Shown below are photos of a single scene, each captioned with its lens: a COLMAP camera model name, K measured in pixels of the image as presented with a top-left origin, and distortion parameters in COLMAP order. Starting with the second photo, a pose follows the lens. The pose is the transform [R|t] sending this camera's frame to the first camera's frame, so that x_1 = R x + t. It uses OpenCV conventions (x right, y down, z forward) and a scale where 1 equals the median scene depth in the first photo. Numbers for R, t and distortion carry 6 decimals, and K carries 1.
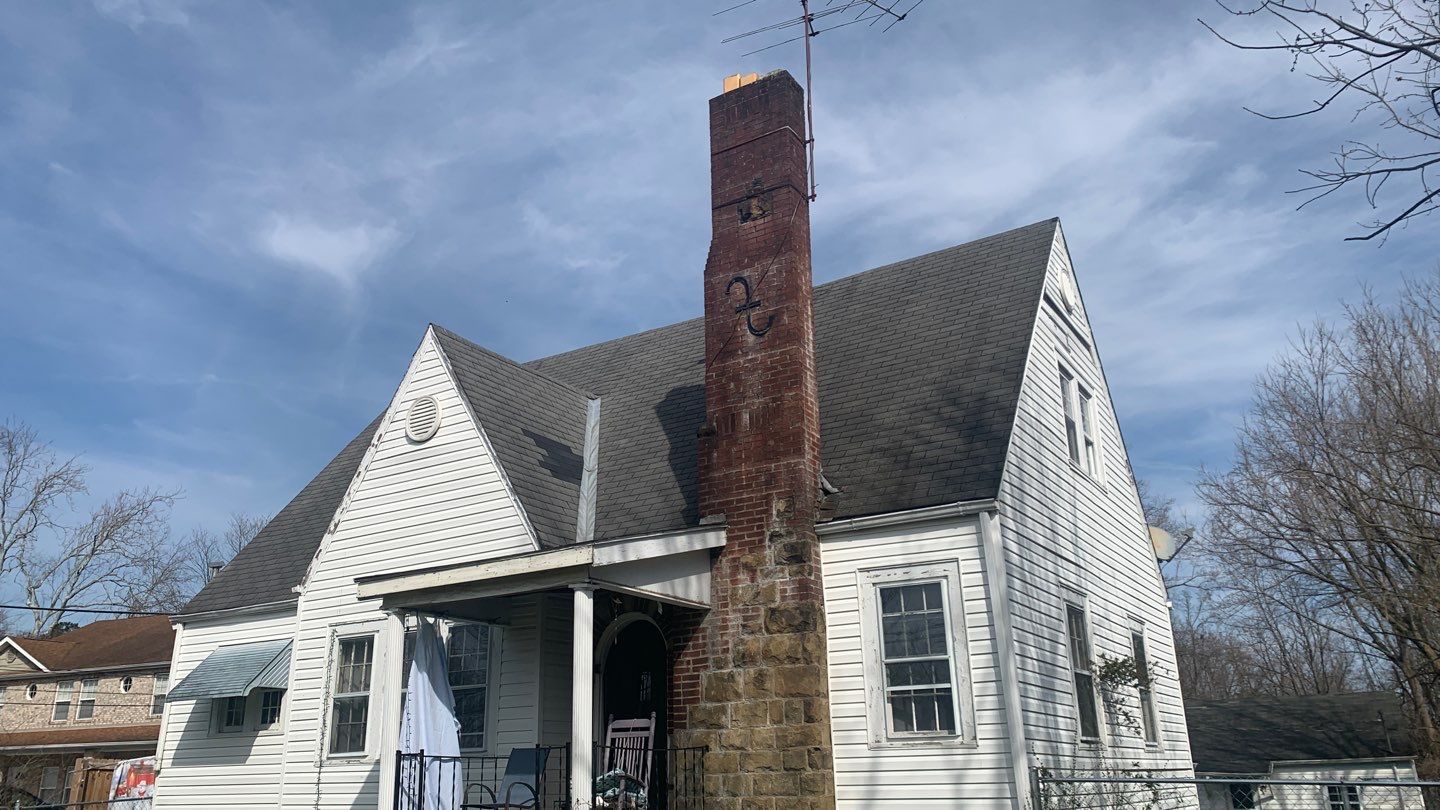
lens RADIAL K [[1071.0, 0, 701.7], [0, 1071.0, 383.5], [0, 0, 1]] dist [0.204600, -0.539498]
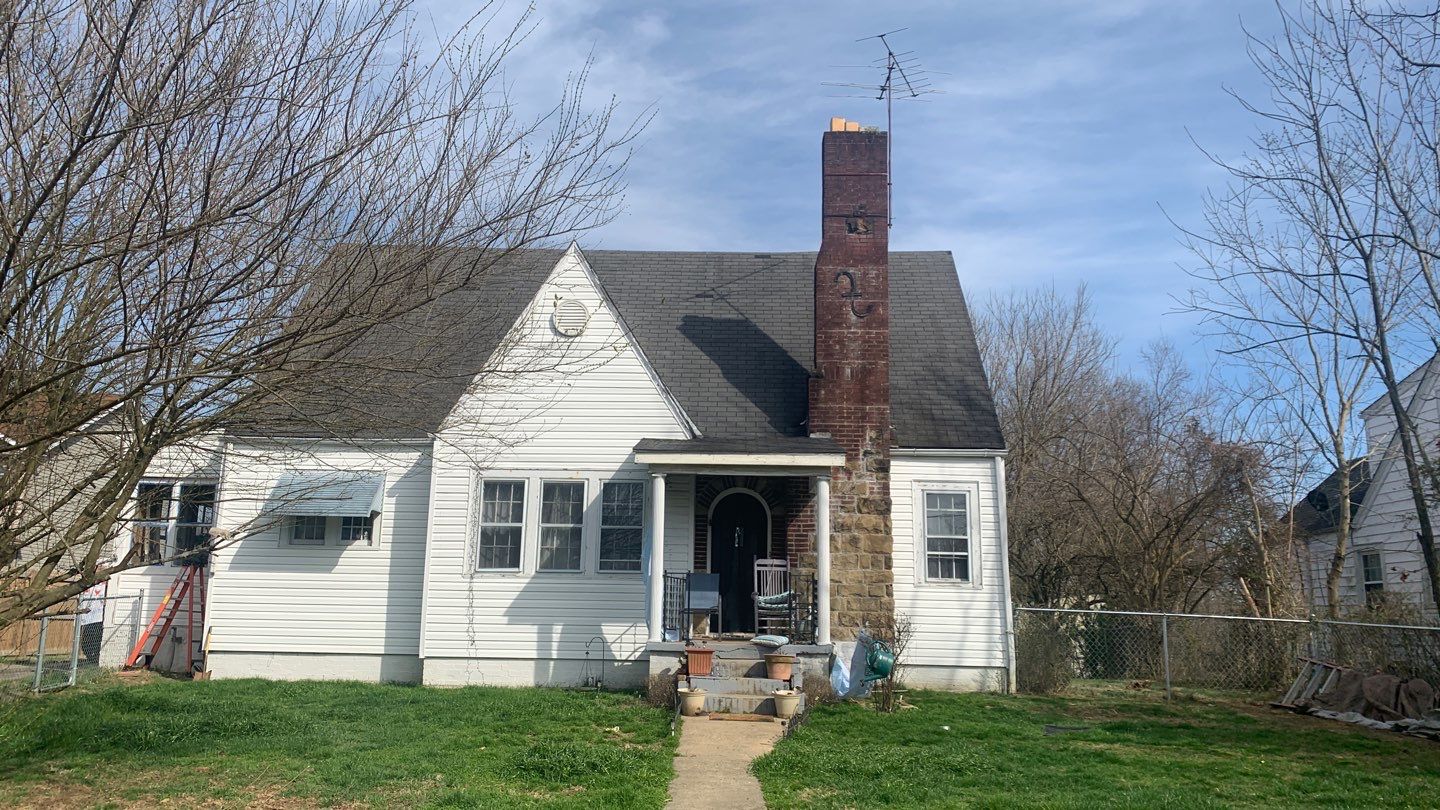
lens RADIAL K [[1071.0, 0, 701.7], [0, 1071.0, 383.5], [0, 0, 1]] dist [0.204600, -0.539498]
pose [[0.862073, 0.143905, 0.485924, -0.914867], [-0.205521, 0.975724, 0.075654, -0.024546], [-0.463241, -0.165087, 0.870720, -0.225478]]
